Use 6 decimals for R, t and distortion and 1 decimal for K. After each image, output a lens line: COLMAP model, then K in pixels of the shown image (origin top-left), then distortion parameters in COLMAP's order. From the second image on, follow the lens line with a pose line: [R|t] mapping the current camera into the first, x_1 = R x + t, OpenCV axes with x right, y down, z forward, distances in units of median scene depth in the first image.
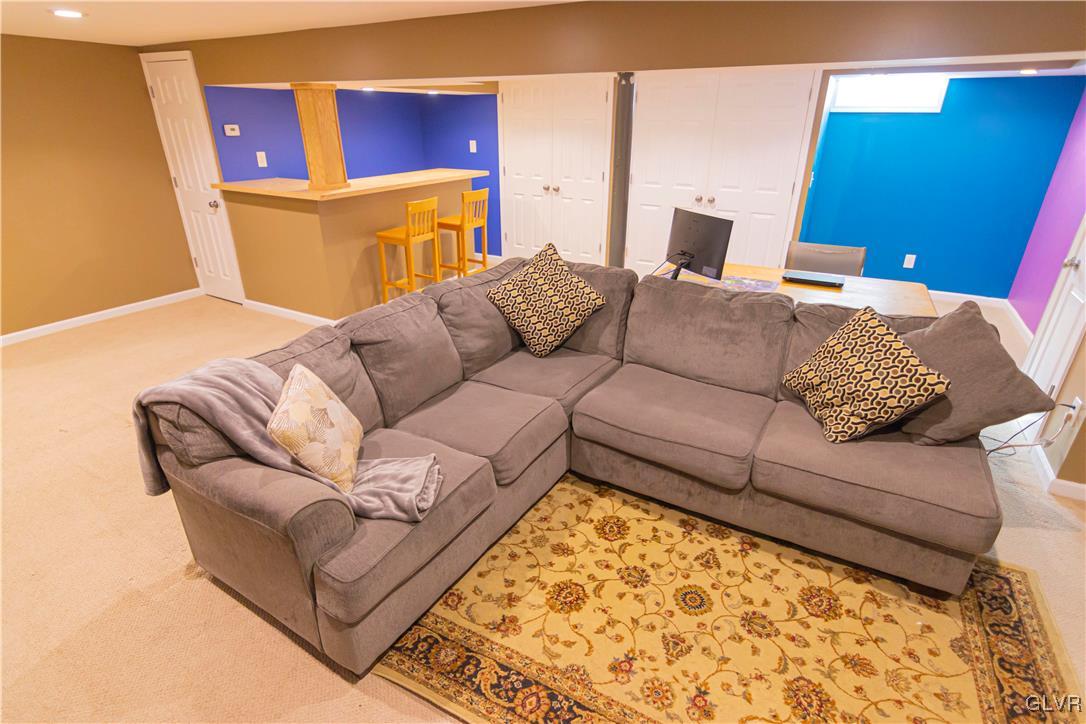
lens RADIAL K [[551.5, 0, 543.9], [0, 551.5, 366.4], [0, 0, 1]] dist [0.004593, 0.000401]
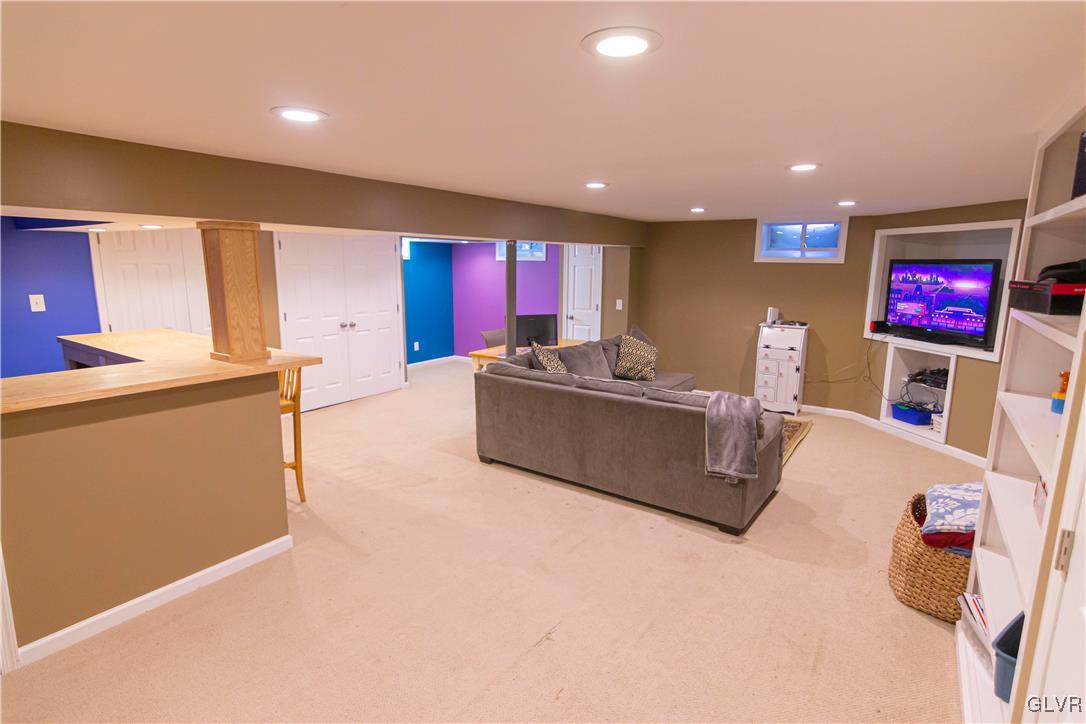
lens RADIAL K [[551.5, 0, 542.2], [0, 551.5, 361.1], [0, 0, 1]] dist [0.004593, 0.000401]
pose [[0.083984, -0.177438, 0.980542, -1.010390], [0.403367, 0.905847, 0.129372, -0.245179], [-0.911176, 0.384653, 0.147649, 0.525404]]
